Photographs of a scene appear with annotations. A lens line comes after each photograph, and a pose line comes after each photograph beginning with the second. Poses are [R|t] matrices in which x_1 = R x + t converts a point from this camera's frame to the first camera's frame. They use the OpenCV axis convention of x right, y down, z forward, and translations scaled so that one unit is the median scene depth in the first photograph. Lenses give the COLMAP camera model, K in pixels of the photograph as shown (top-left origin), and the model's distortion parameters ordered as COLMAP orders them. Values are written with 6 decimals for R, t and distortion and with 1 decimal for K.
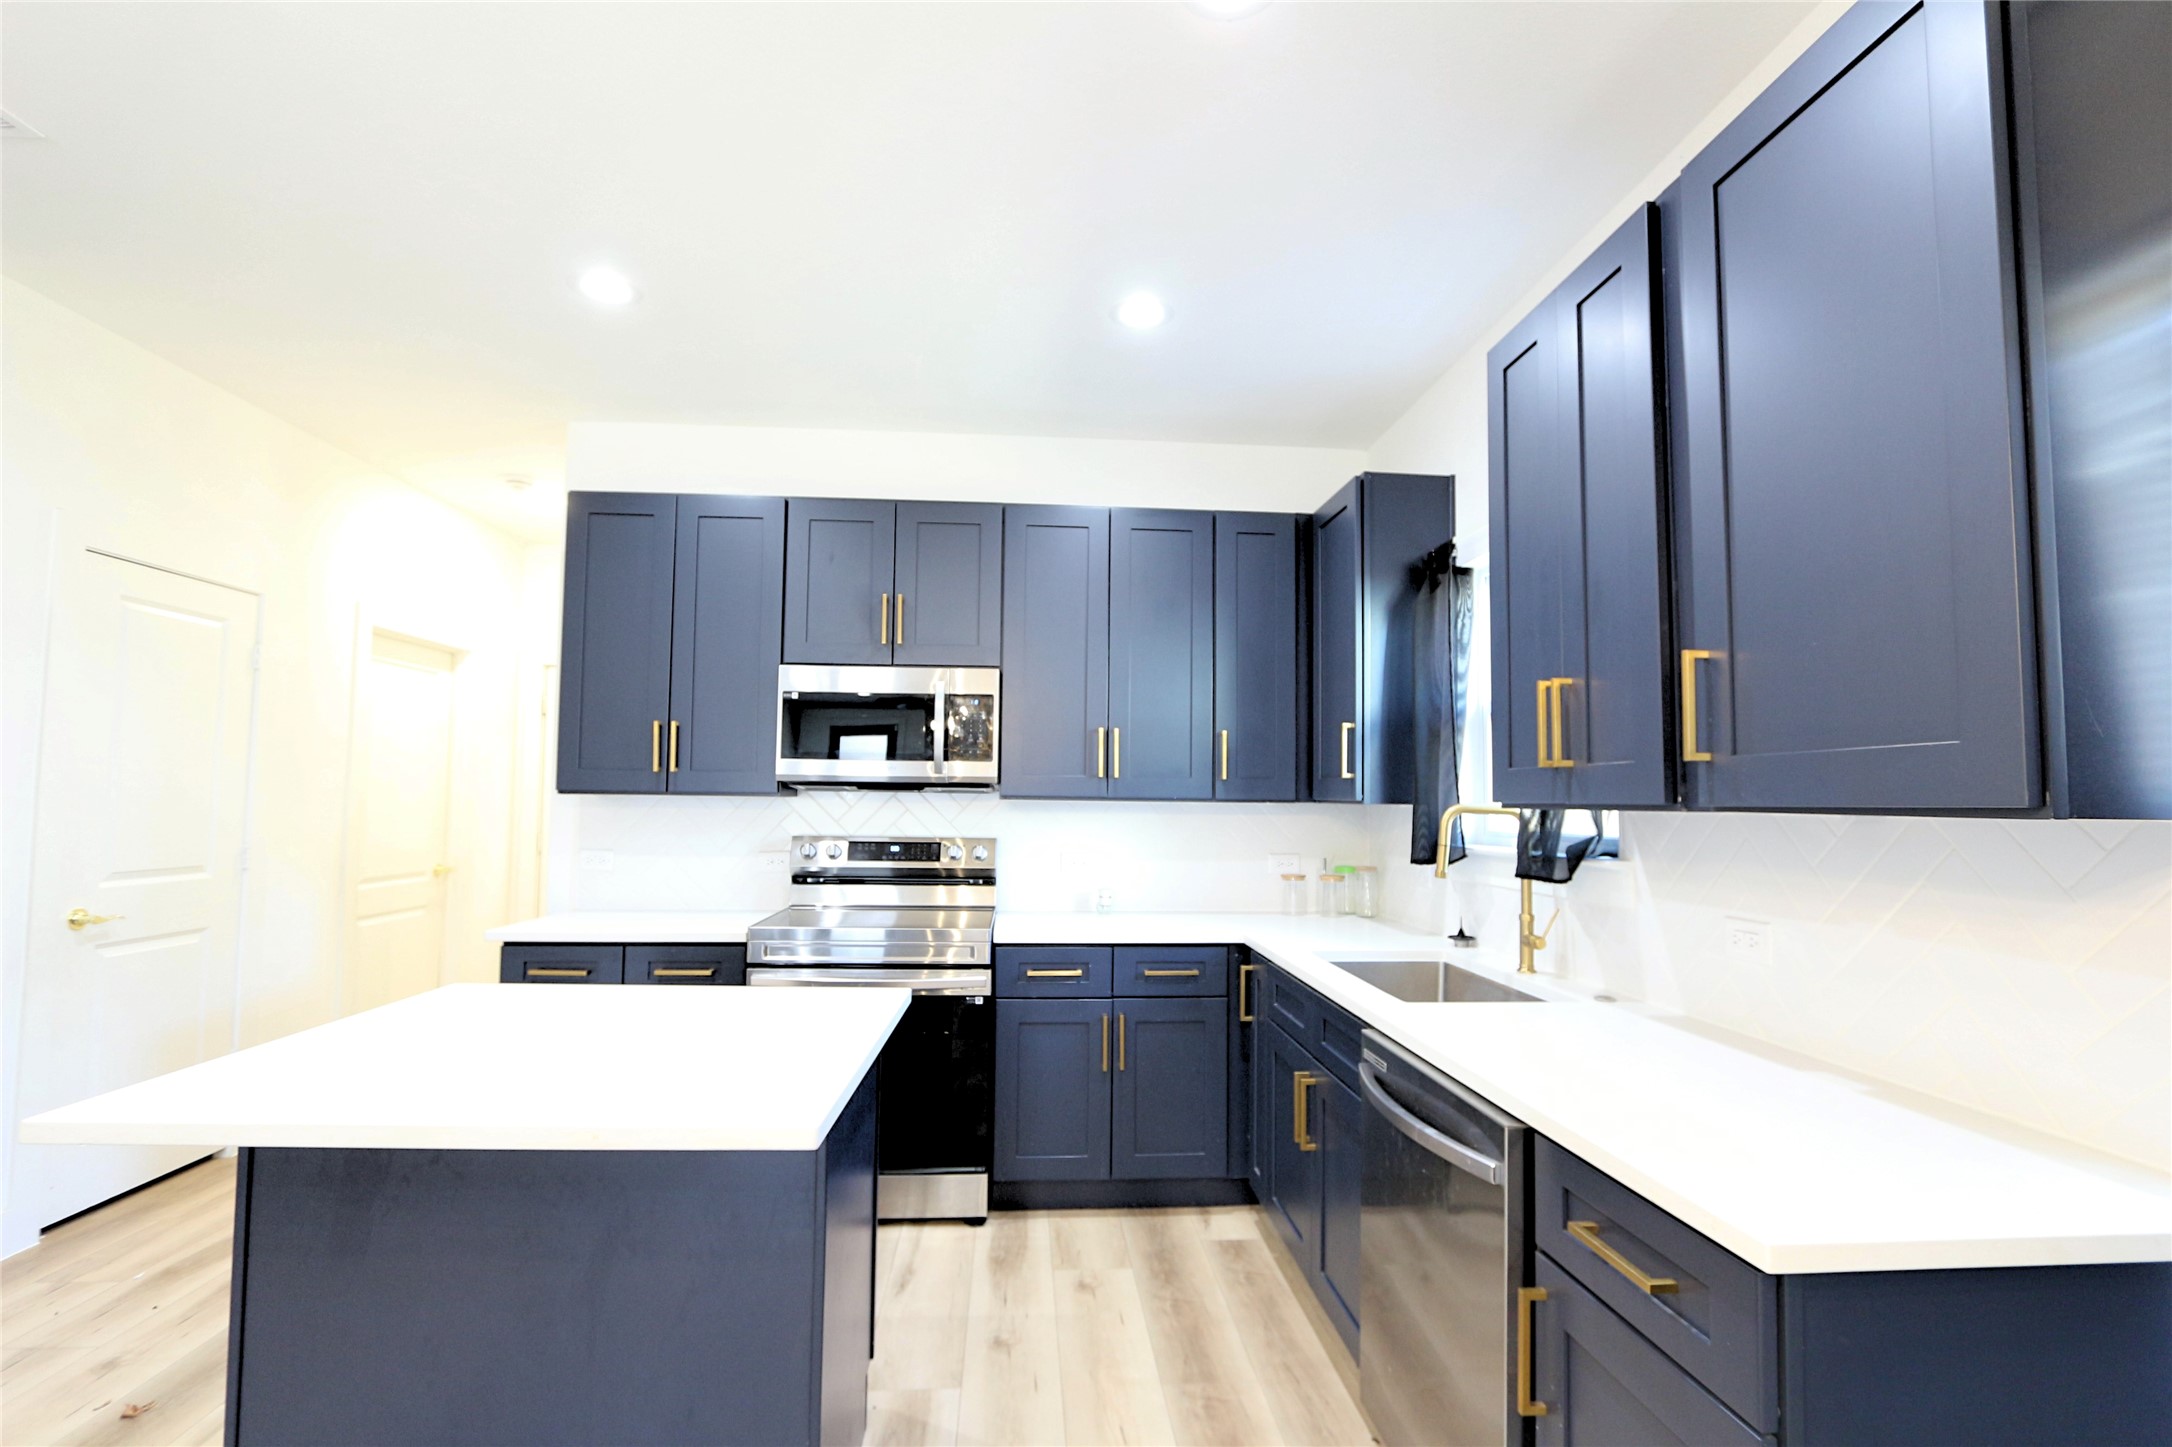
lens RADIAL K [[994.7, 0, 1091.2], [0, 994.7, 745.7], [0, 0, 1]] dist [-0.019222, 0.003087]
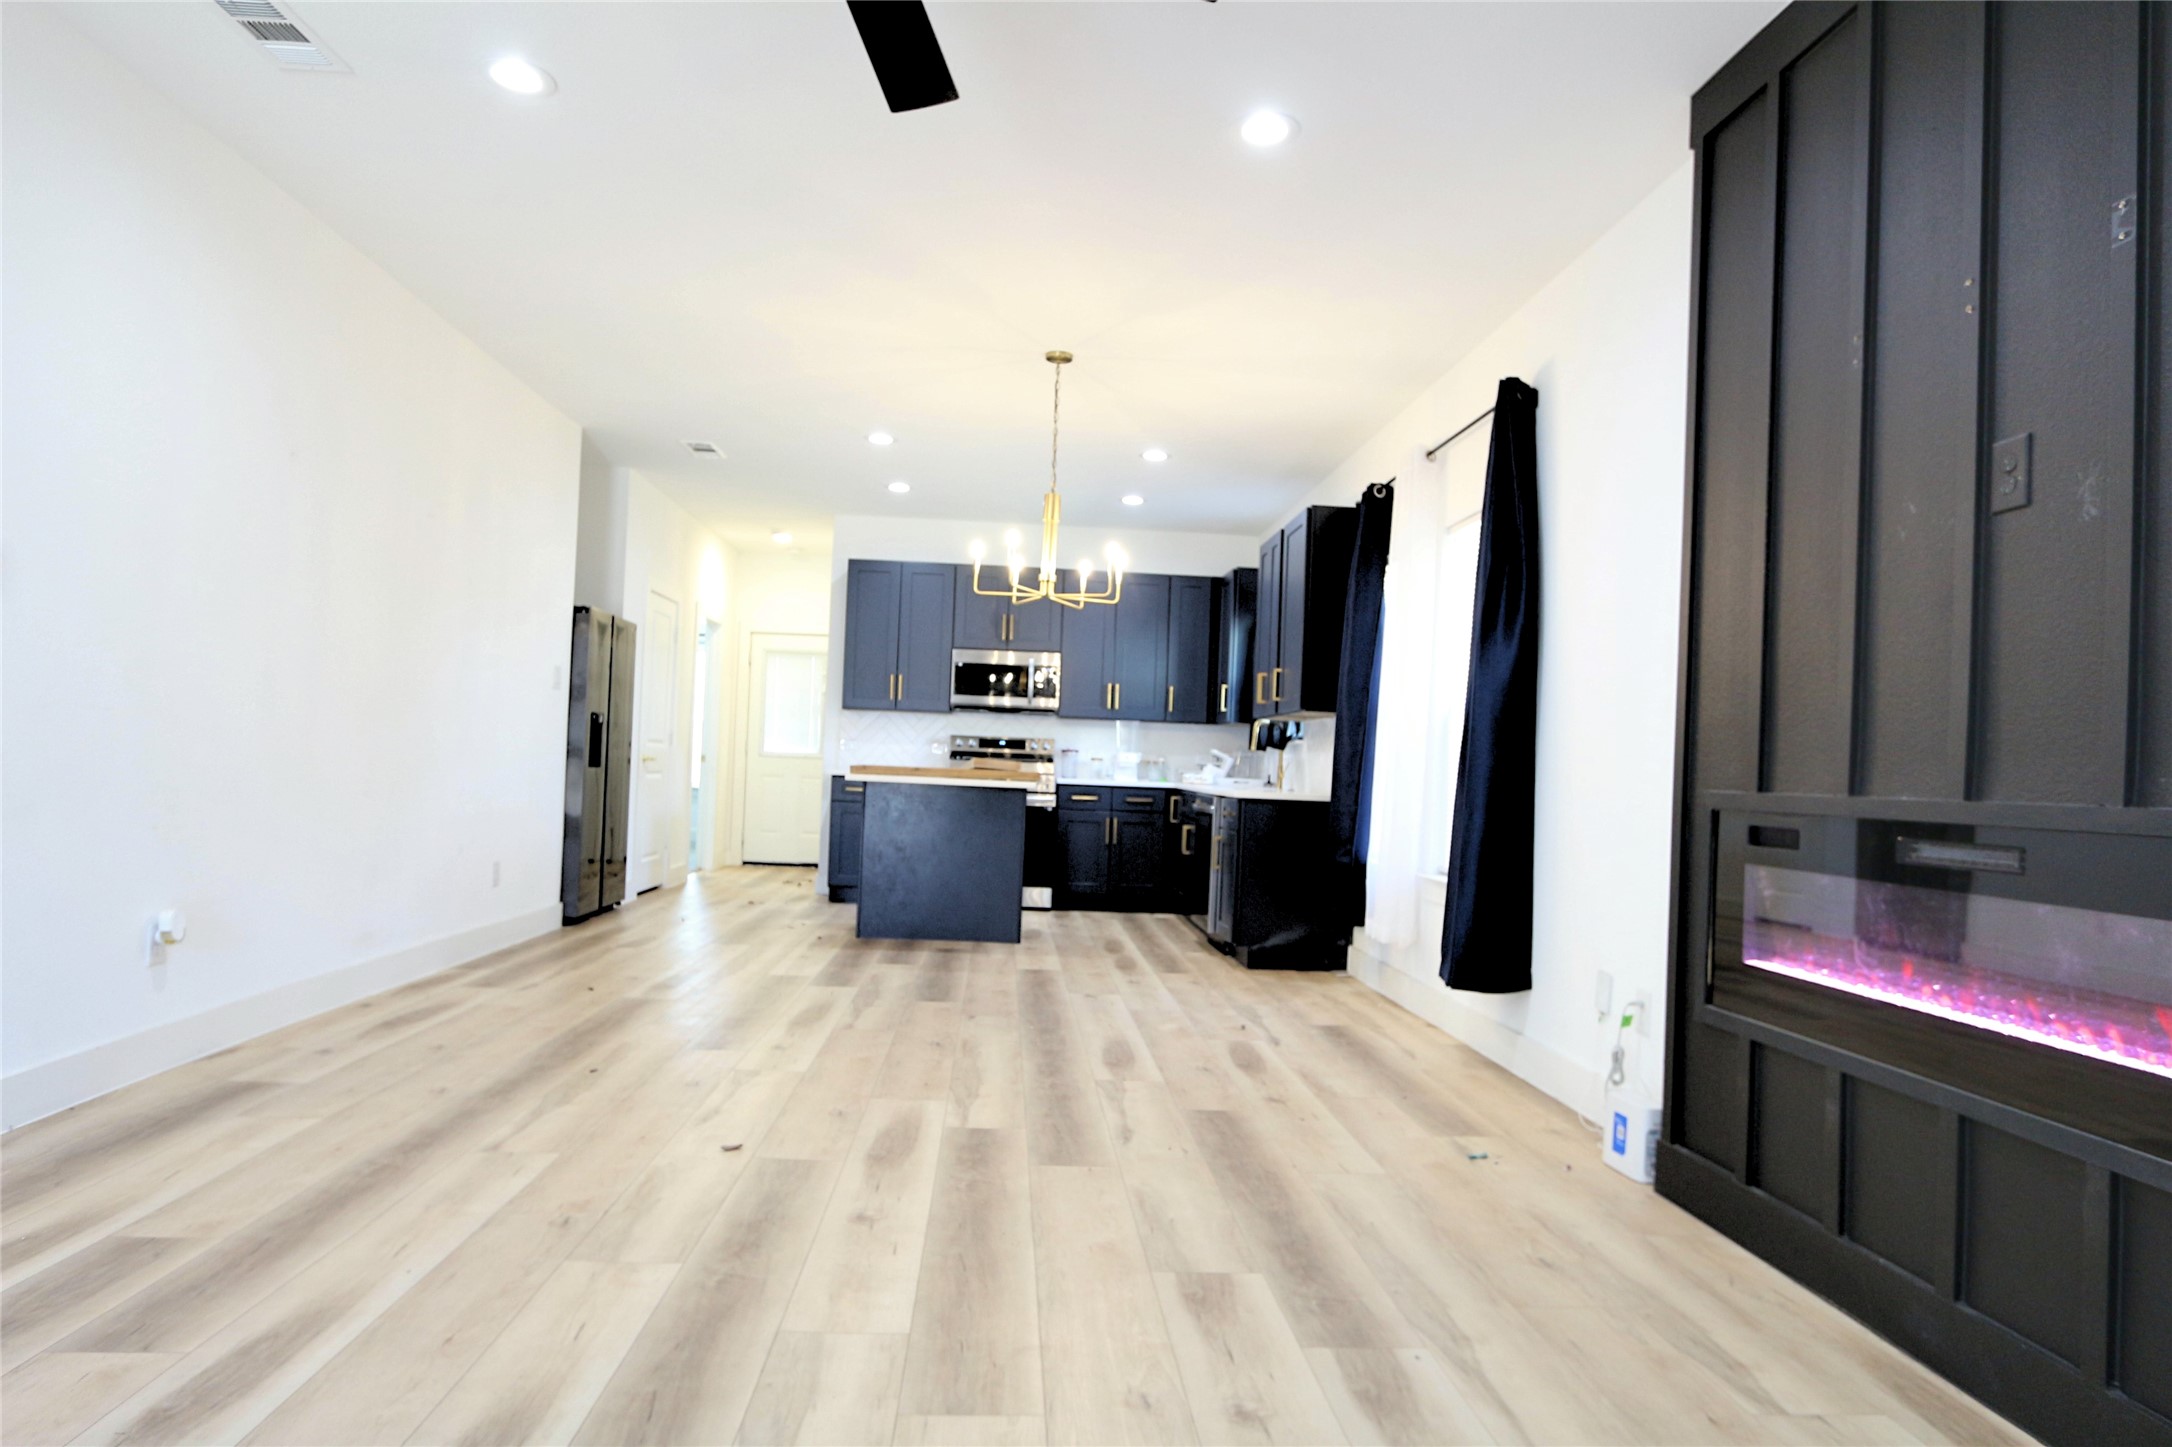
lens RADIAL K [[1261.3, 0, 1082.1], [0, 1261.3, 733.0], [0, 0, 1]] dist [-0.012531, 0.001505]
pose [[0.999551, 0.027802, -0.011142, -0.014706], [-0.027407, 0.999041, 0.034145, -0.004843], [0.012080, -0.033825, 0.999355, -1.568313]]
